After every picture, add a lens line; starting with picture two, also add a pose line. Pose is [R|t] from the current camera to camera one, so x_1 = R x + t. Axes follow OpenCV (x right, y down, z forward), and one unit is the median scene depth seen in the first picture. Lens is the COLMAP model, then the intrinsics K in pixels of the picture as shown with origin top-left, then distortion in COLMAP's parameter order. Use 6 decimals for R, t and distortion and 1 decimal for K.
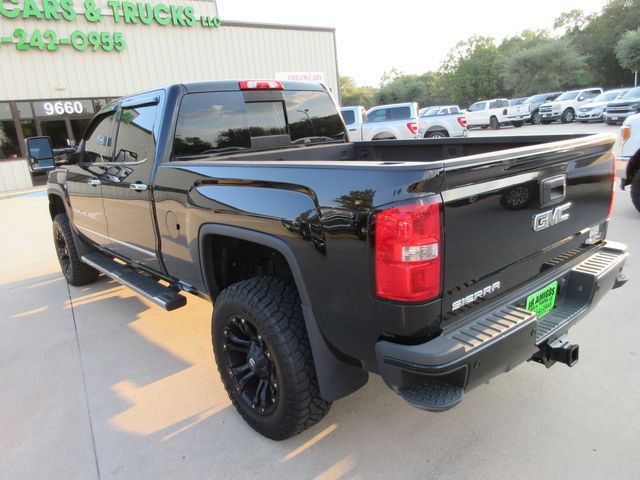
lens RADIAL K [[502.6, 0, 320.6], [0, 502.6, 240.4], [0, 0, 1]] dist [0.026956, -0.019995]
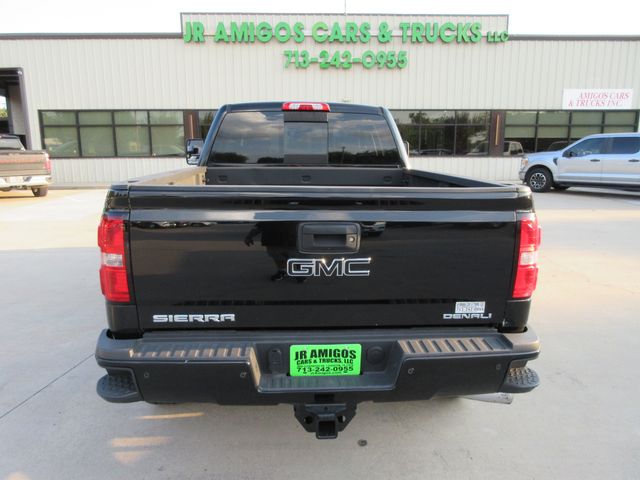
lens RADIAL K [[502.6, 0, 322.4], [0, 502.6, 239.8], [0, 0, 1]] dist [0.026956, -0.019995]
pose [[0.789918, 0.194861, -0.581428, 0.180447], [-0.208287, 0.977056, 0.044477, -0.024934], [0.576754, 0.085971, 0.812381, 0.048314]]
